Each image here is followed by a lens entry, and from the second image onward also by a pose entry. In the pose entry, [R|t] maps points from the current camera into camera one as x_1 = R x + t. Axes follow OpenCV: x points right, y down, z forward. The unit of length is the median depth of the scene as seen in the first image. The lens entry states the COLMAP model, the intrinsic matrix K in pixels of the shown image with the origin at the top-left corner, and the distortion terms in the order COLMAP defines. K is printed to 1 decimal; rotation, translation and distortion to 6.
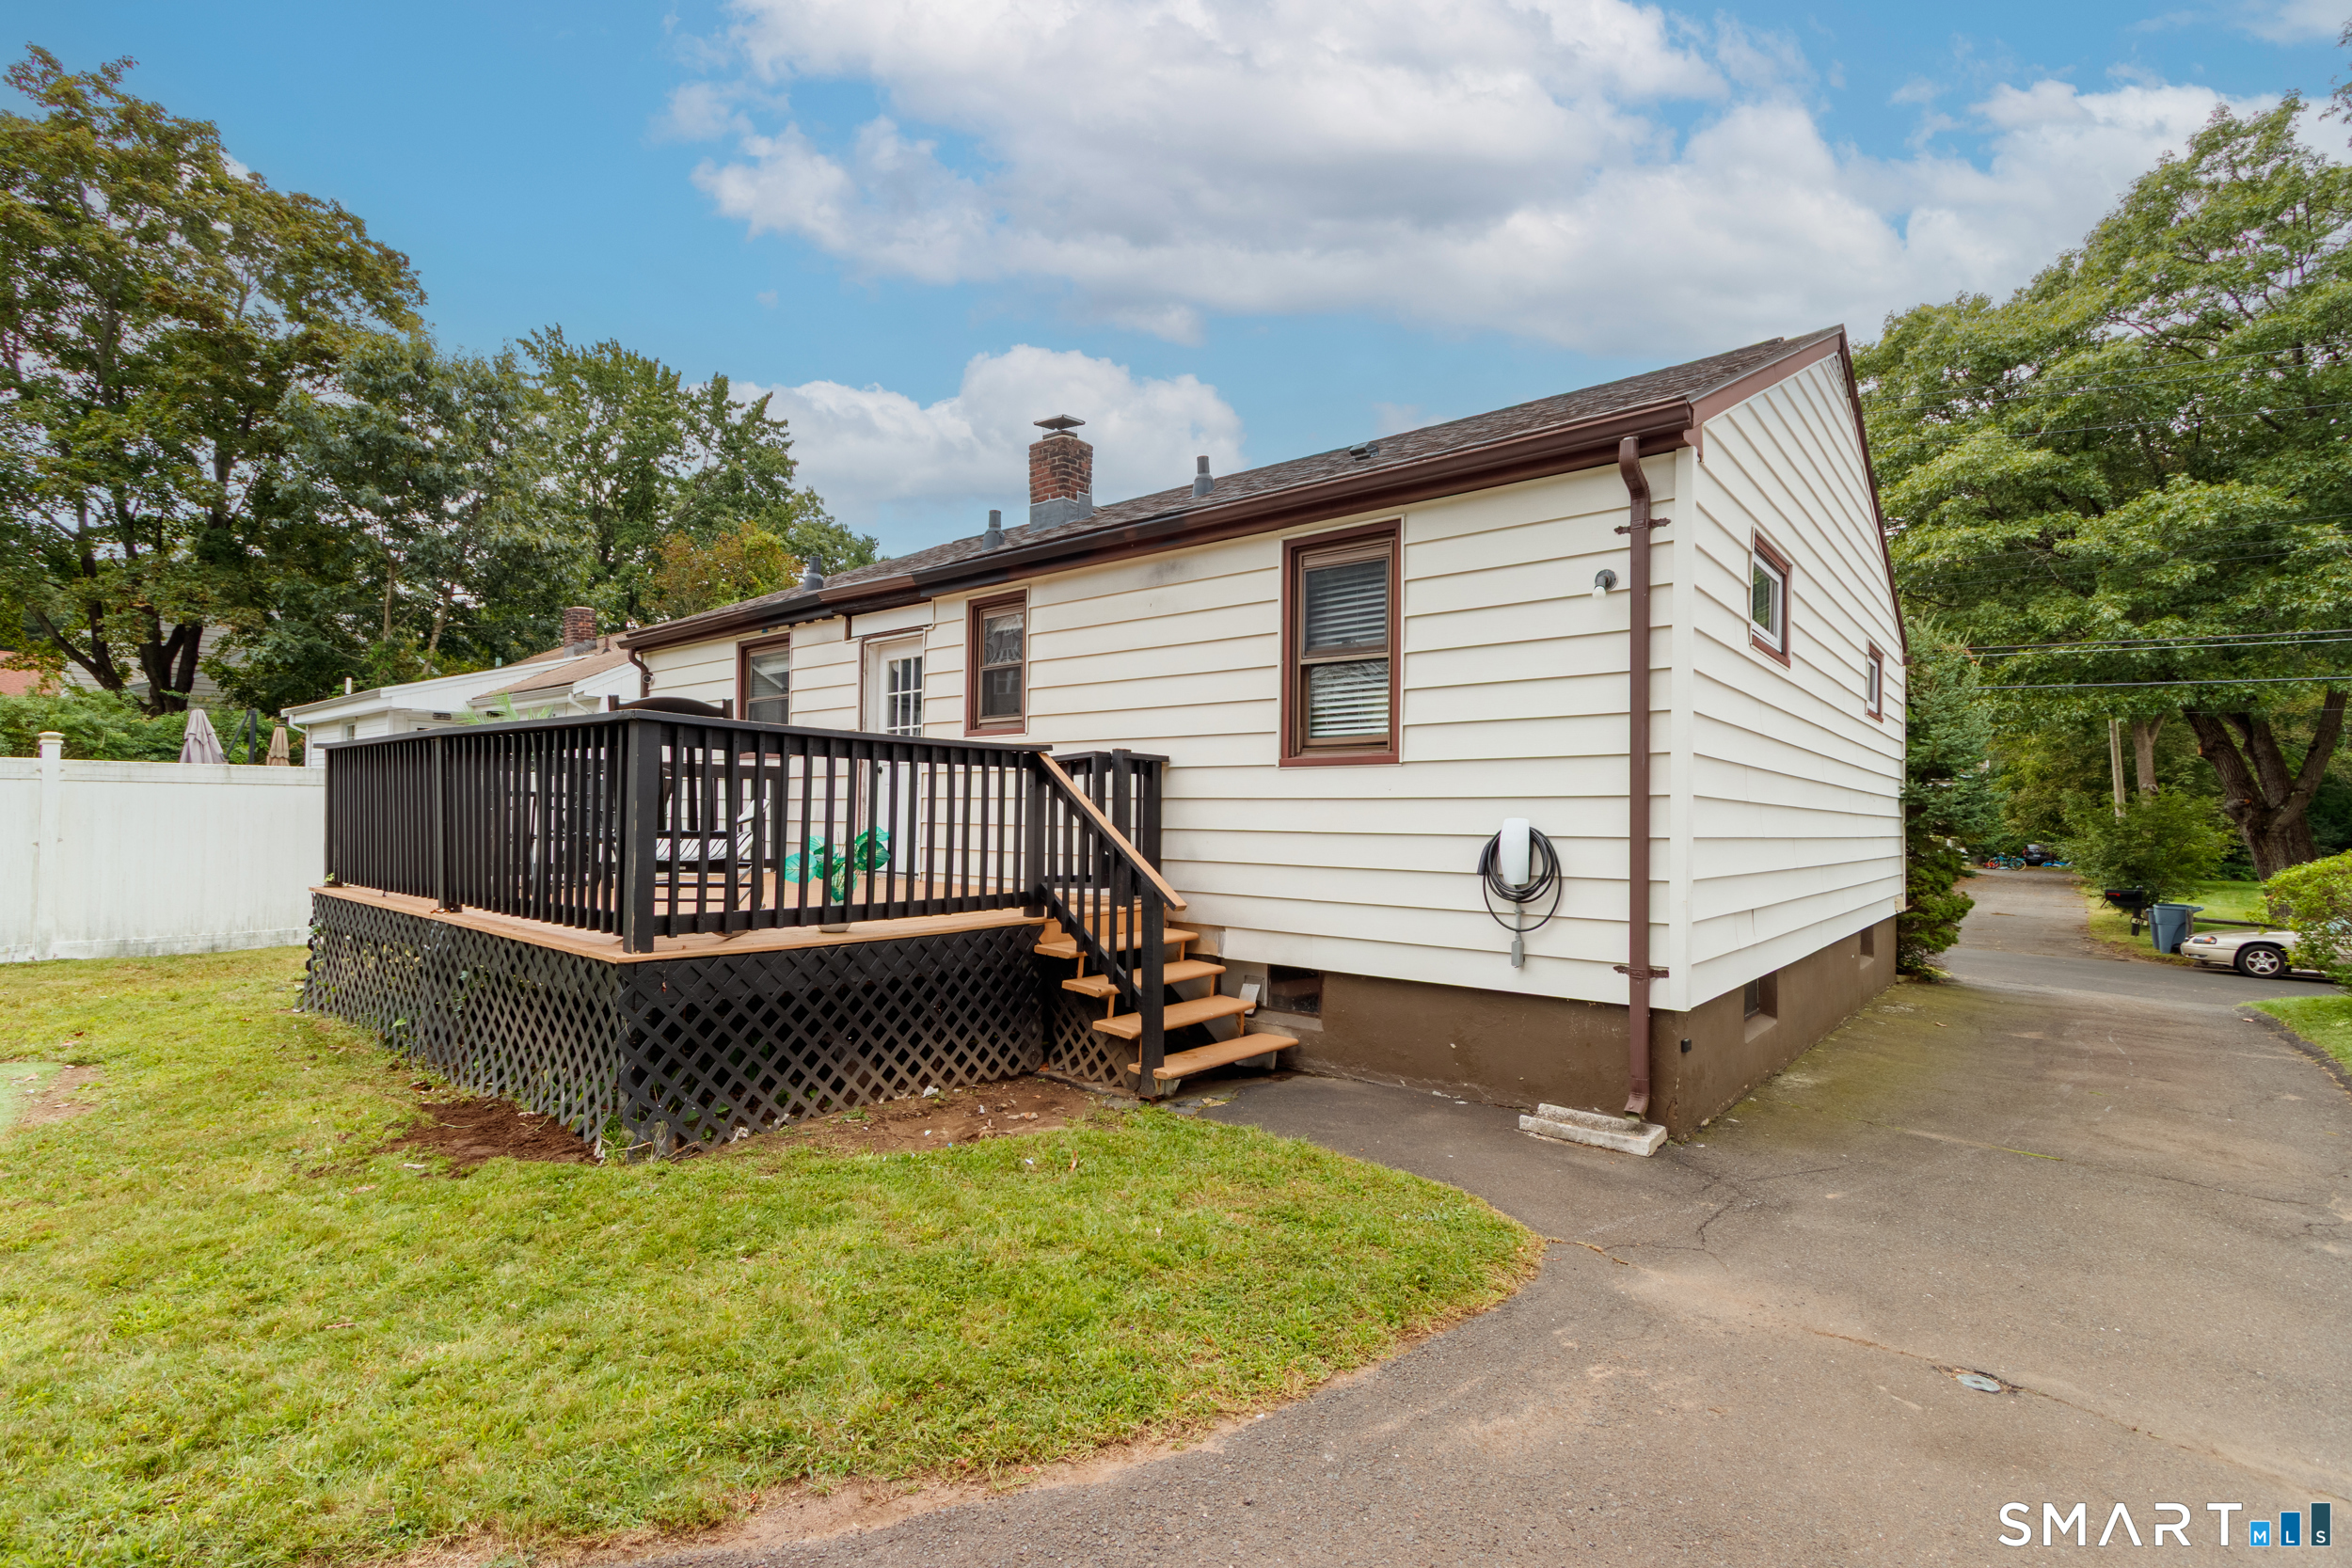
lens RADIAL K [[1069.8, 0, 1201.1], [0, 1069.8, 815.3], [0, 0, 1]] dist [0.007196, -0.002900]
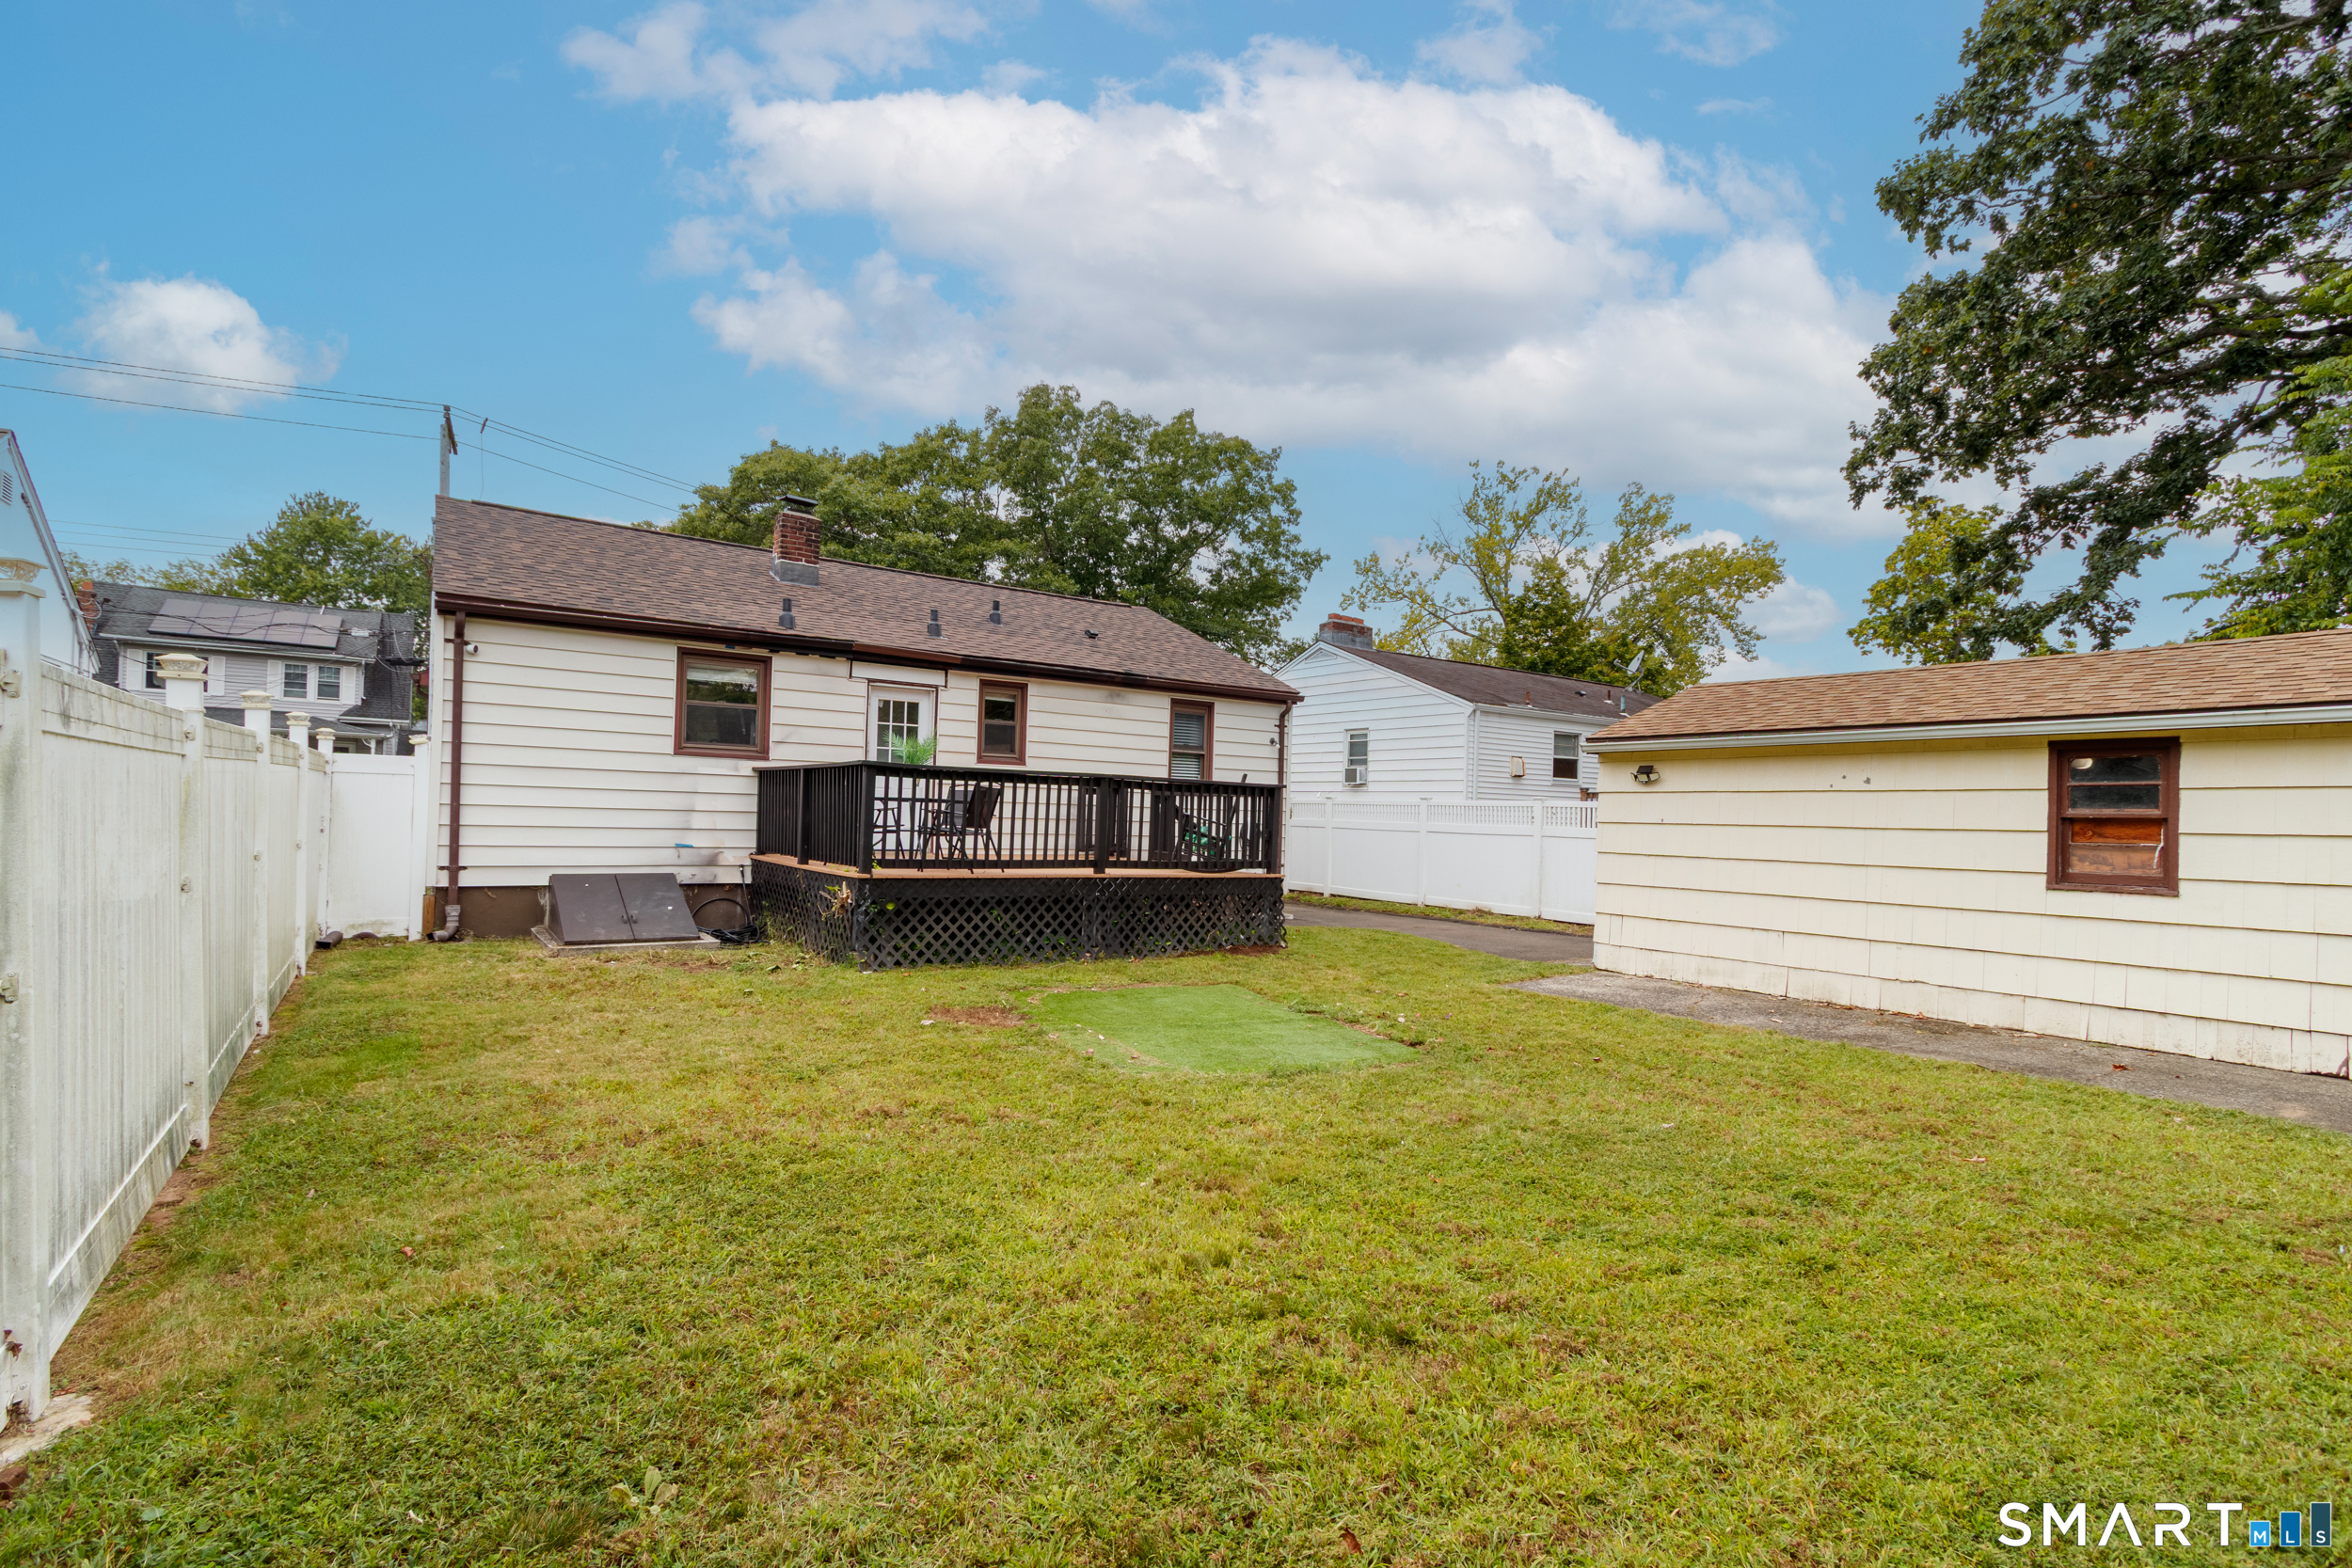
lens RADIAL K [[1069.8, 0, 1168.2], [0, 1069.8, 789.5], [0, 0, 1]] dist [0.007196, -0.002900]
pose [[0.272594, 0.013961, 0.962028, -1.954965], [-0.032139, 0.999469, -0.005397, -0.038942], [-0.961592, -0.029447, 0.272898, 0.319735]]
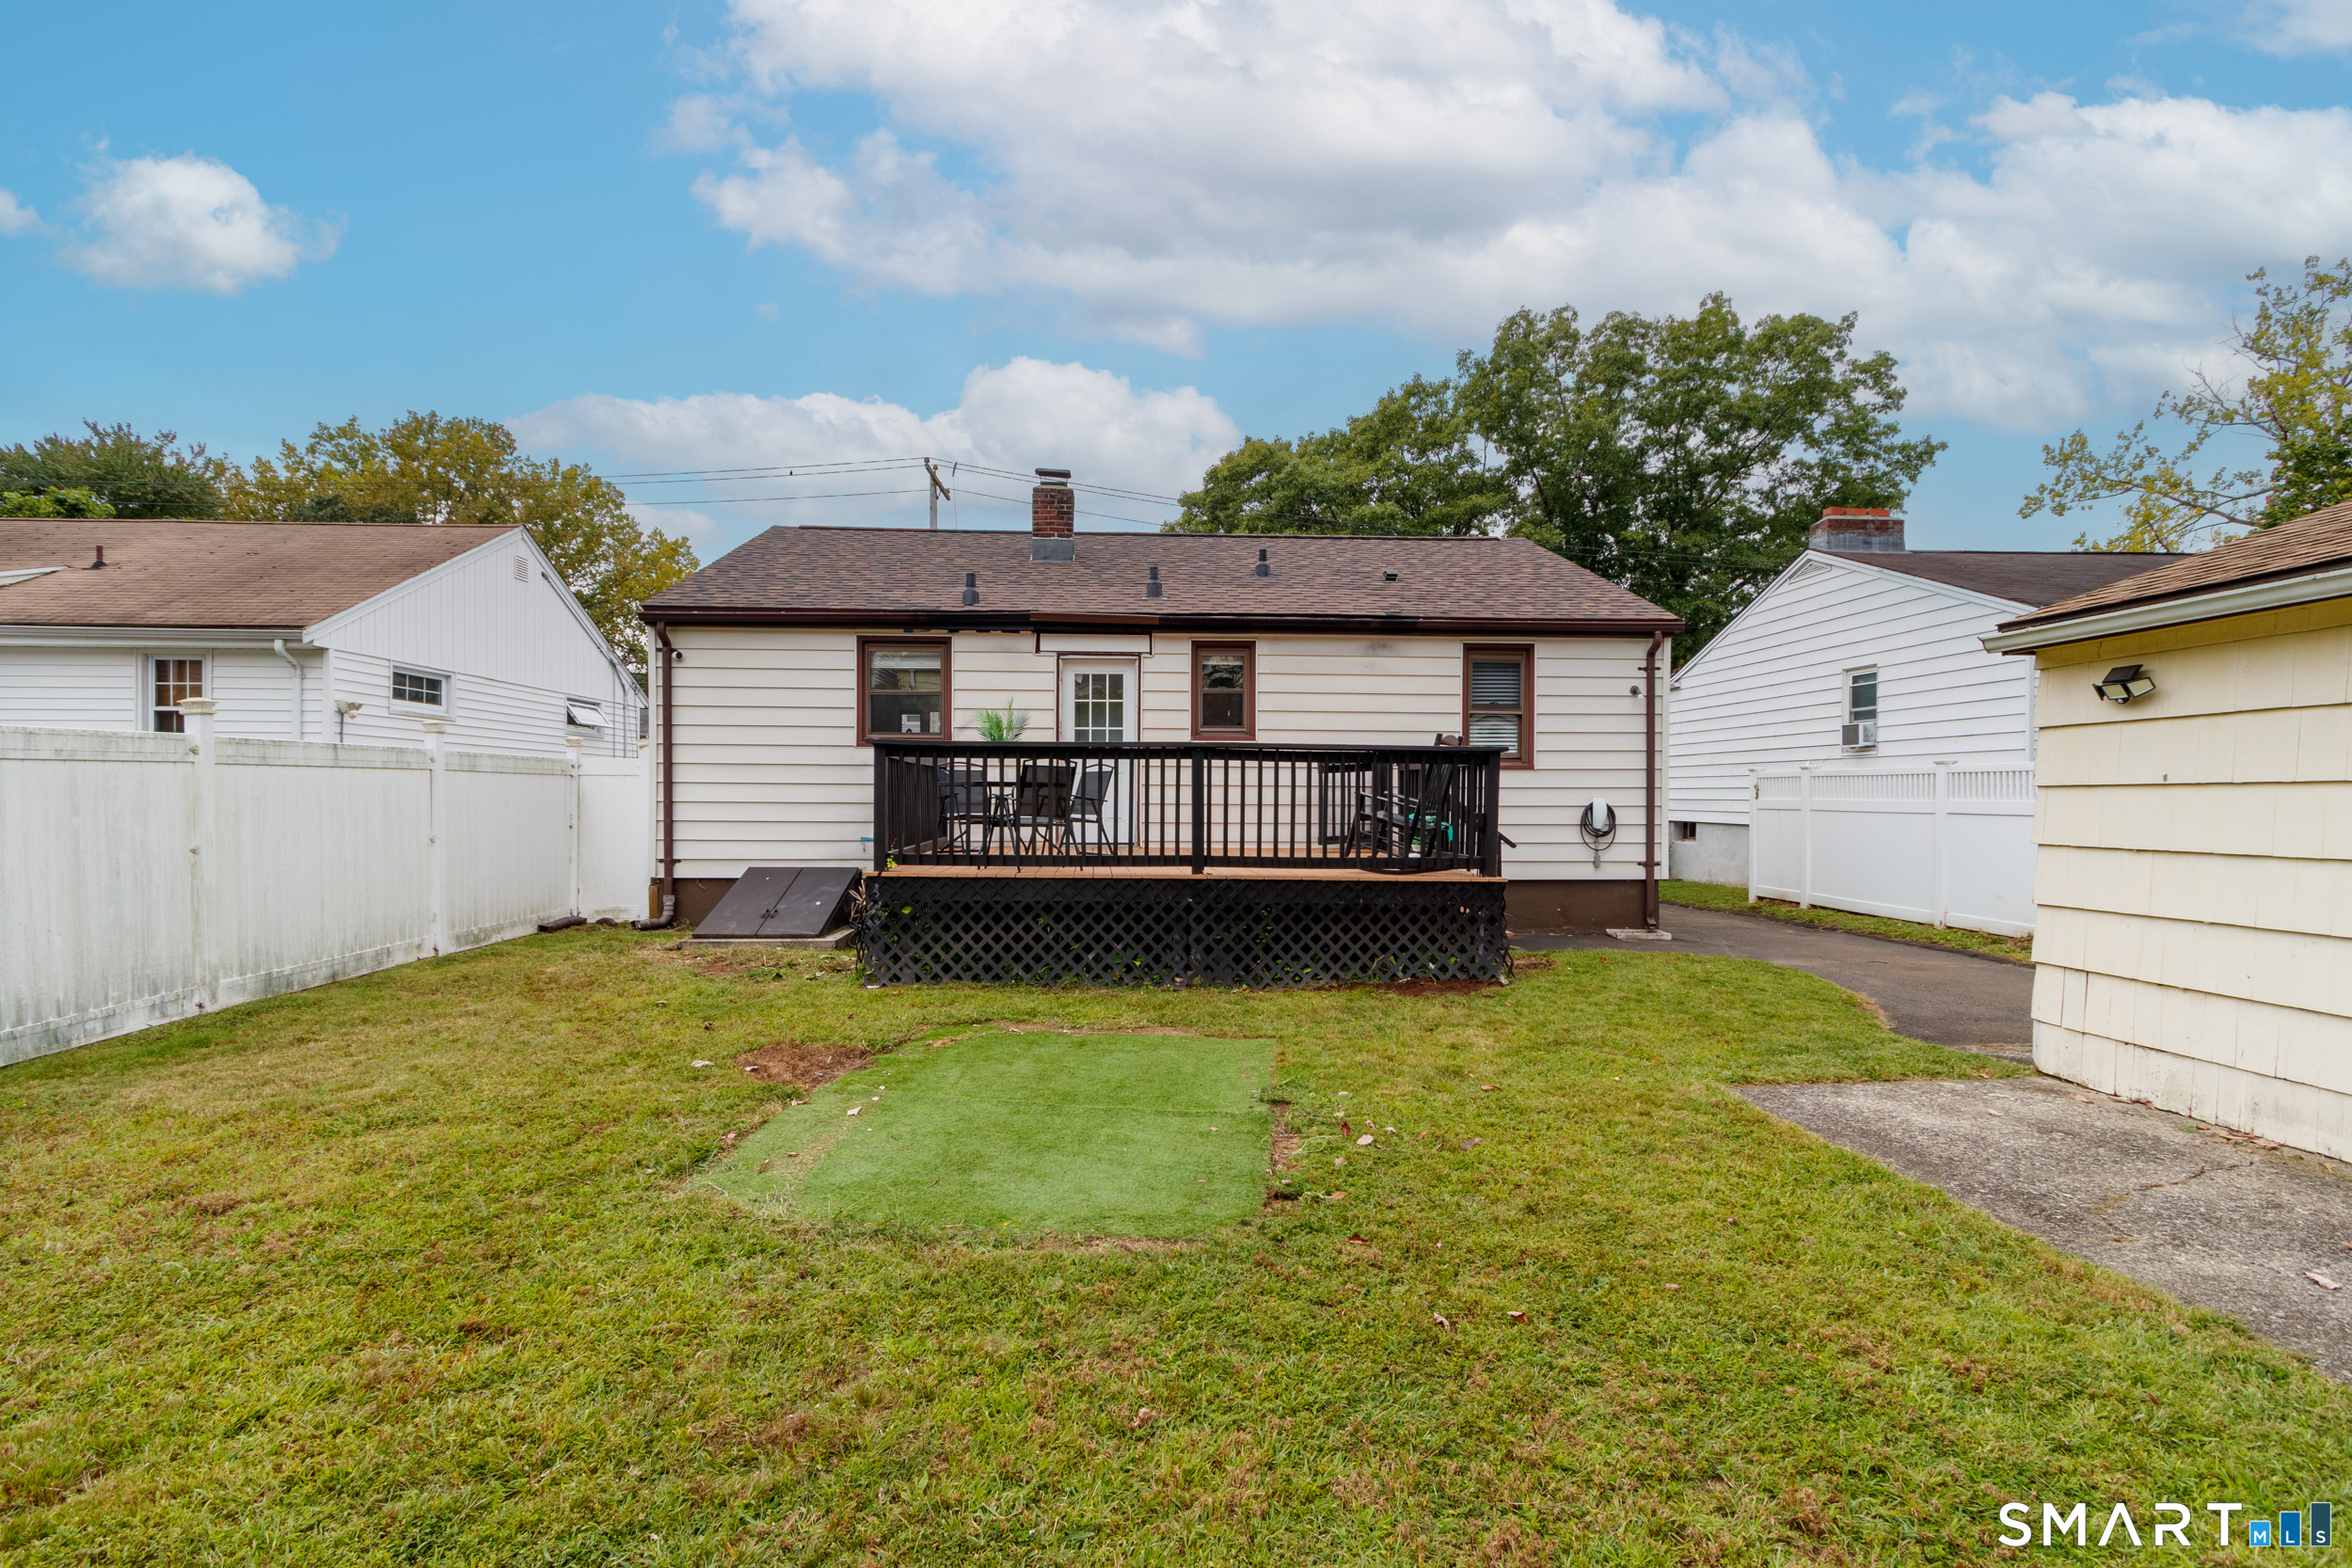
lens RADIAL K [[1069.8, 0, 1172.6], [0, 1069.8, 795.3], [0, 0, 1]] dist [0.007196, -0.002900]
pose [[0.738517, -0.011827, 0.674131, -1.339235], [0.001855, 0.999878, 0.015509, -0.027809], [-0.674232, -0.010203, 0.738449, 0.002897]]
